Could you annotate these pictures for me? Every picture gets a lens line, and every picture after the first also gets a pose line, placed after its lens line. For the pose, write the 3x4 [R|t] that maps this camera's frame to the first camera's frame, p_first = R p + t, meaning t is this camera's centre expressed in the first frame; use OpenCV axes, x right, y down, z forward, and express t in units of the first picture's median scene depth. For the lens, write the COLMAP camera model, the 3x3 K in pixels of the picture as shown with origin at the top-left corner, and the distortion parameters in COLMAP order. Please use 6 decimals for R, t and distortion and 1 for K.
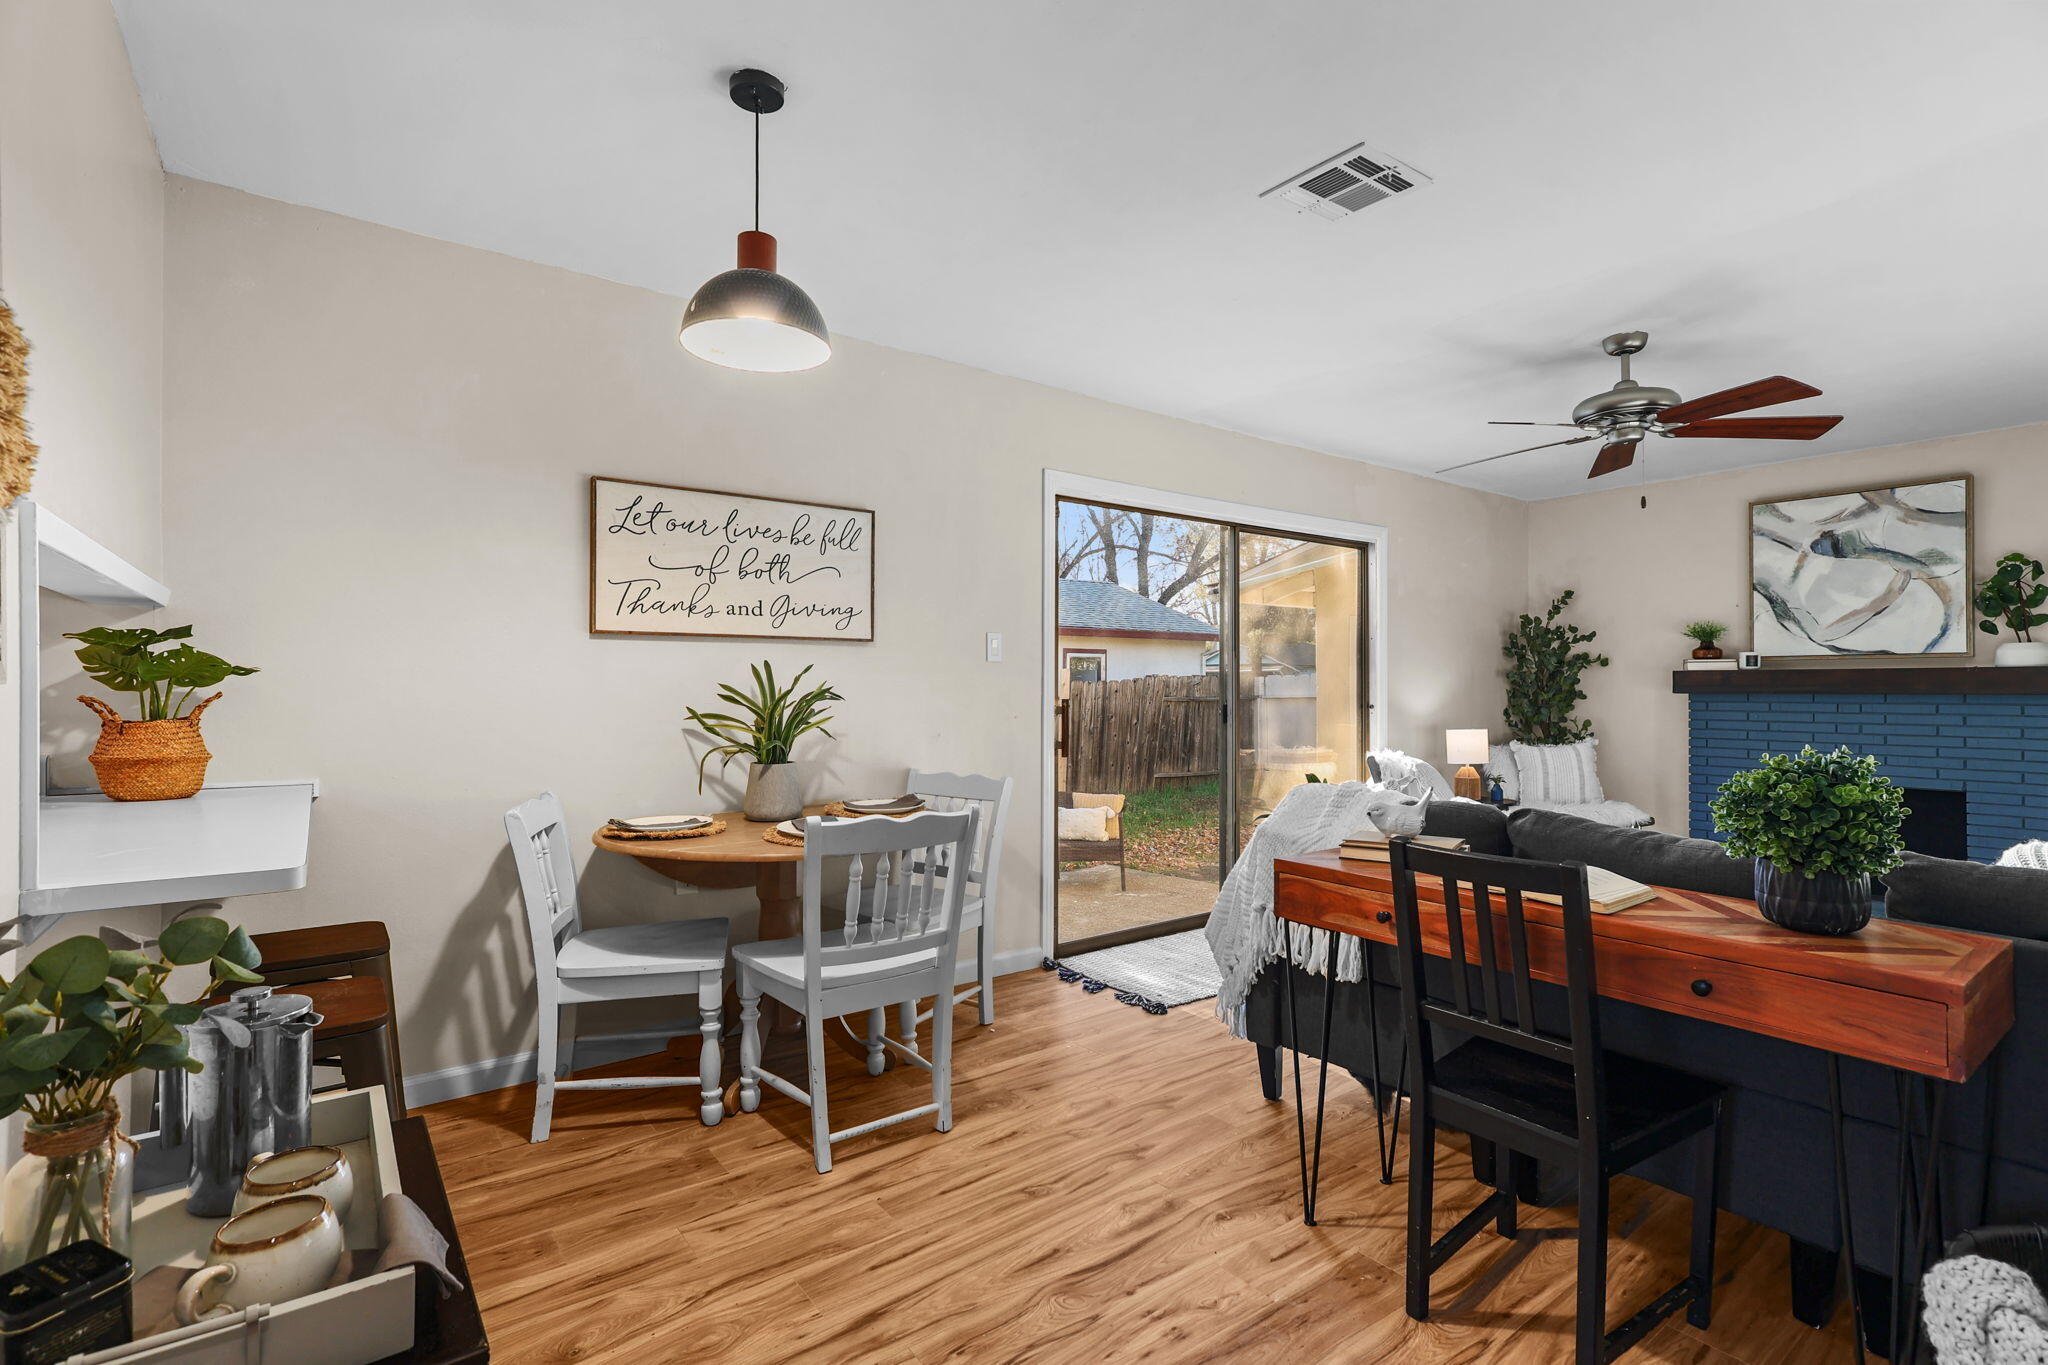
lens RADIAL K [[945.1, 0, 1018.0], [0, 945.1, 689.1], [0, 0, 1]] dist [0.001375, 0.000394]
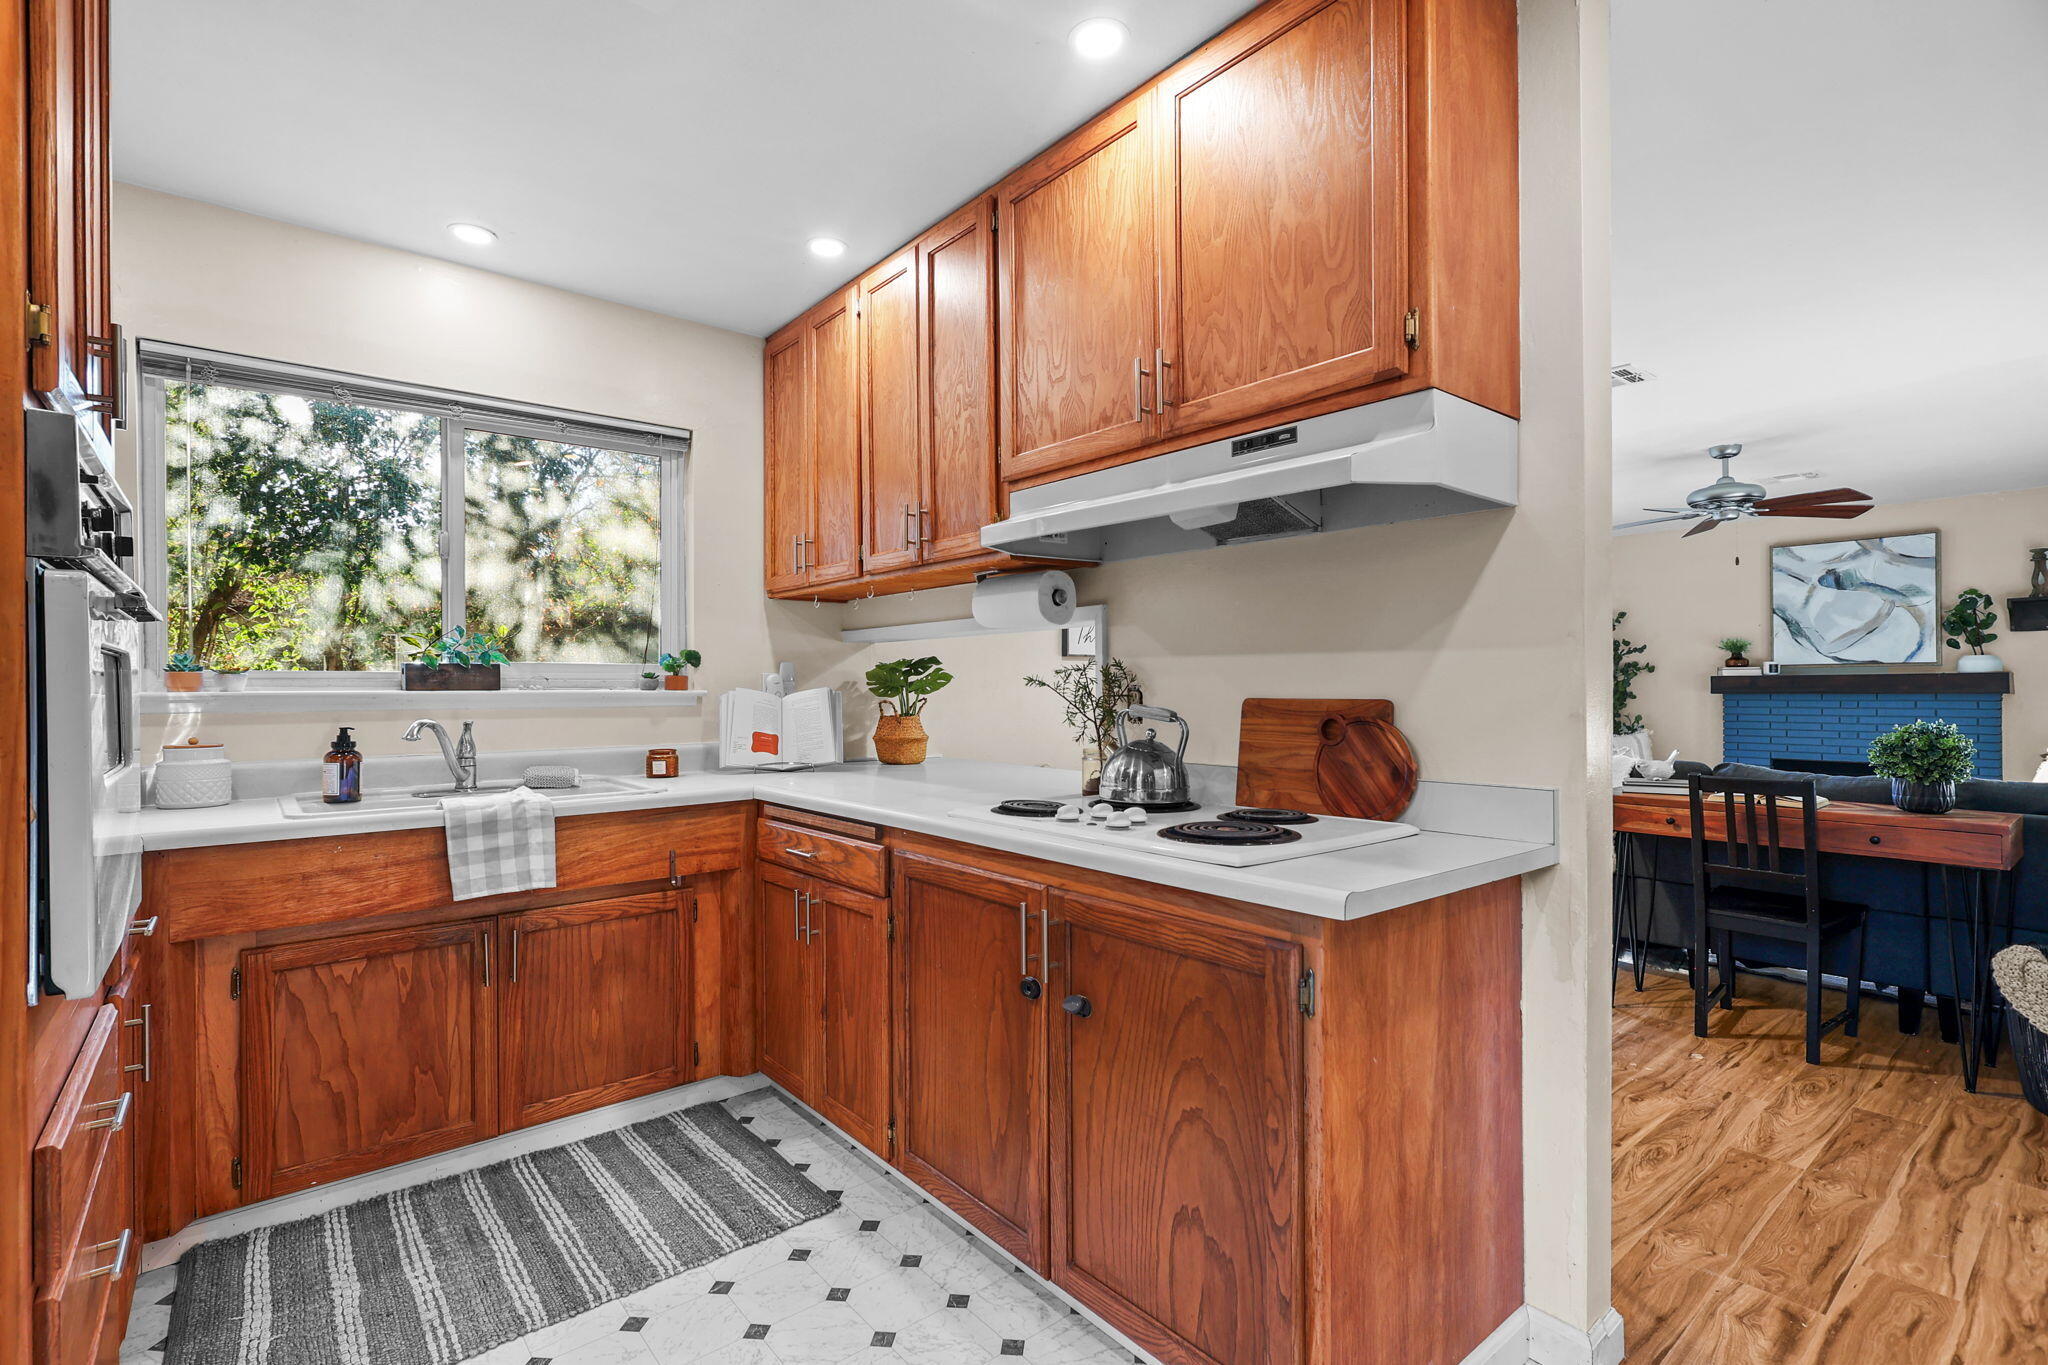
lens RADIAL K [[945.1, 0, 1018.0], [0, 945.1, 689.1], [0, 0, 1]] dist [0.001375, 0.000394]
pose [[0.999010, -0.004013, 0.044296, -0.327920], [0.004134, 0.999988, -0.002644, -0.002355], [-0.044284, 0.002824, 0.999015, -0.258038]]
